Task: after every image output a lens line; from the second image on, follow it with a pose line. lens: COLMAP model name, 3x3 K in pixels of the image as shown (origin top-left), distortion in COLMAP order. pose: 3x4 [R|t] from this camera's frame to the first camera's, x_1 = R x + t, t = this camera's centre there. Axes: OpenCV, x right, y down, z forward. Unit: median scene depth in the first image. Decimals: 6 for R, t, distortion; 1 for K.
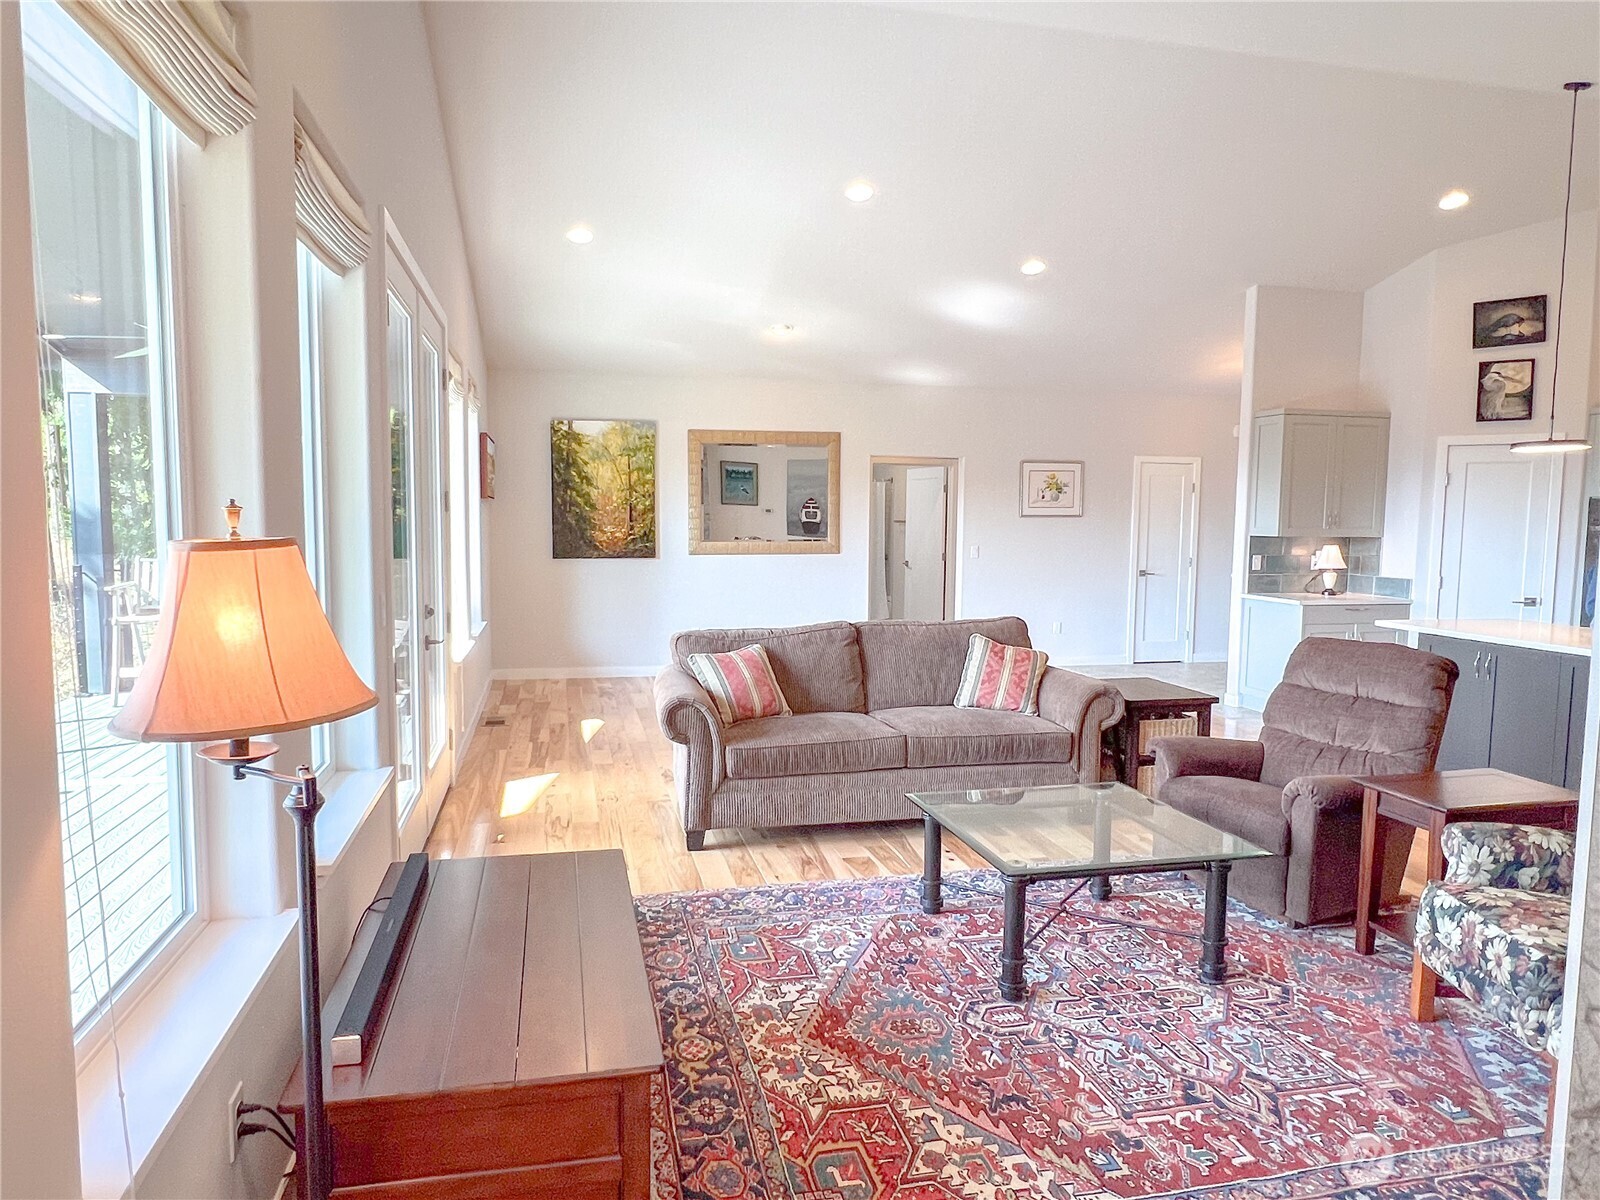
lens RADIAL K [[995.5, 0, 797.5], [0, 995.5, 600.8], [0, 0, 1]] dist [-0.002096, -0.000523]
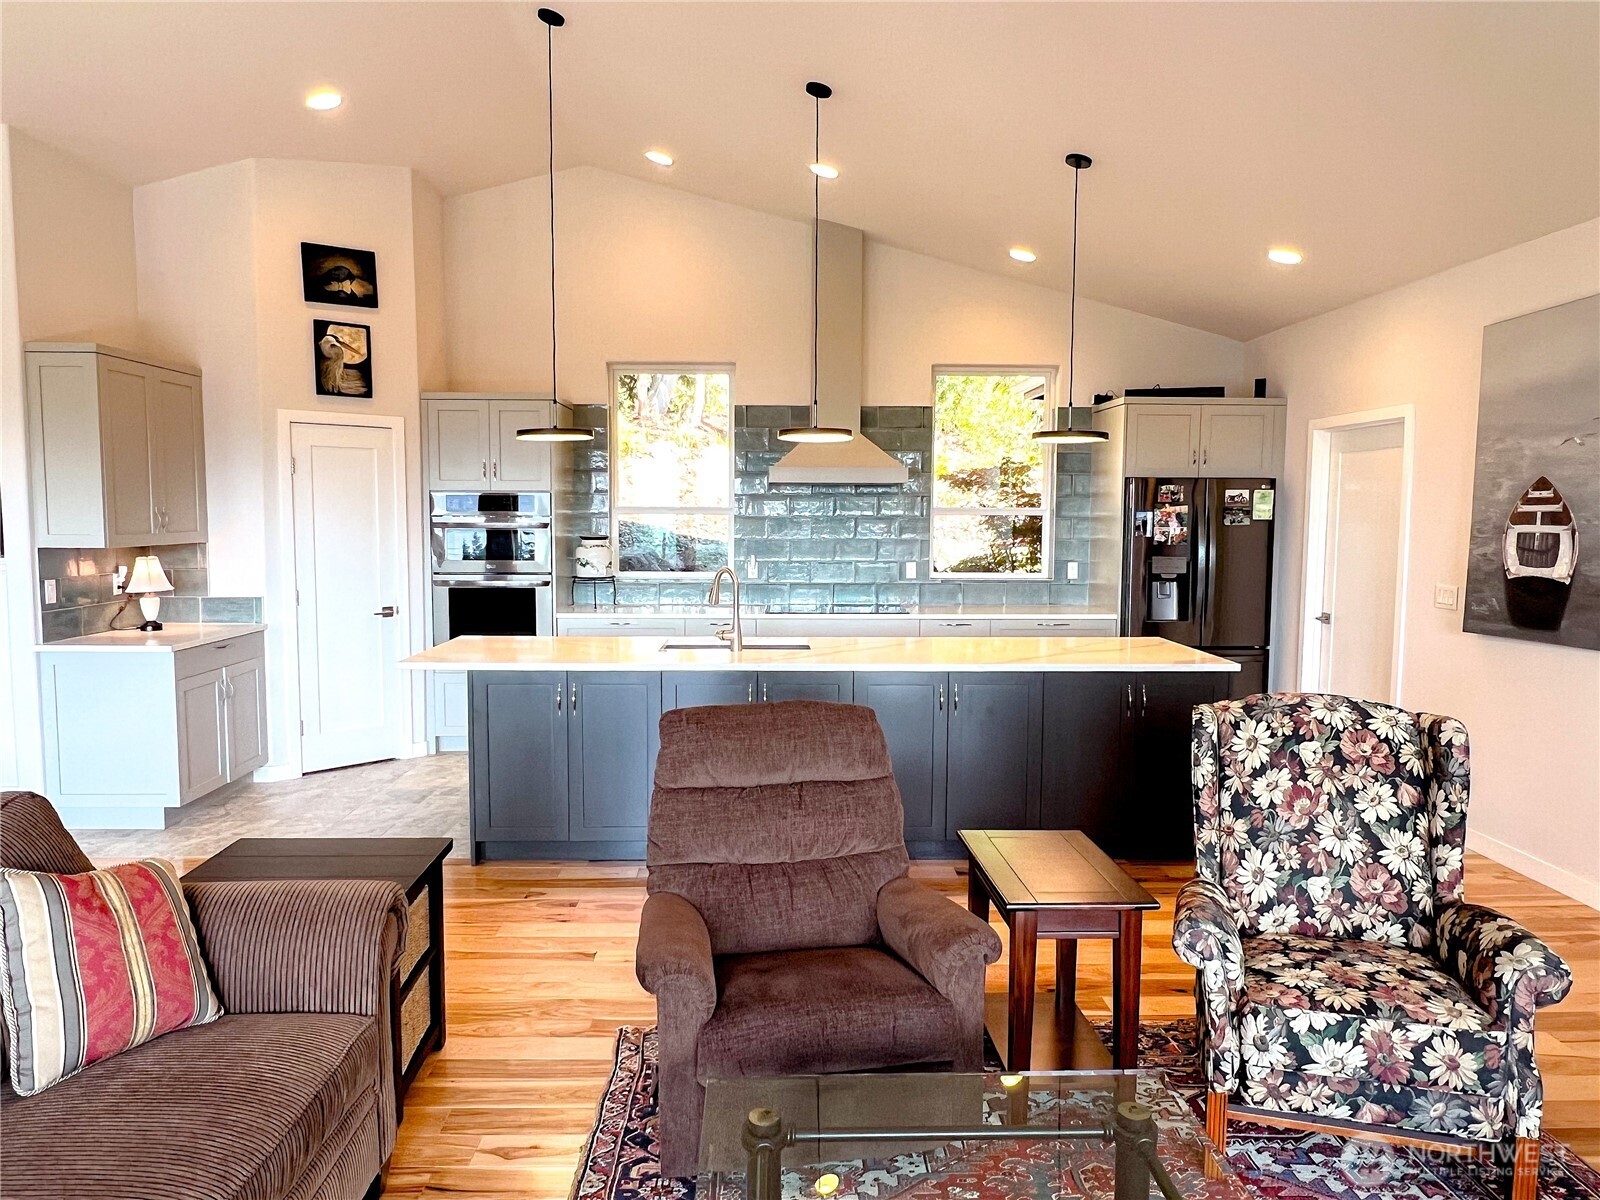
lens RADIAL K [[1073.1, 0, 795.3], [0, 1073.1, 600.6], [0, 0, 1]] dist [0.001181, -0.000557]
pose [[0.206315, -0.089481, 0.974386, -0.092966], [0.080051, 0.994015, 0.074334, -0.049835], [-0.975206, 0.062665, 0.212243, 0.461703]]
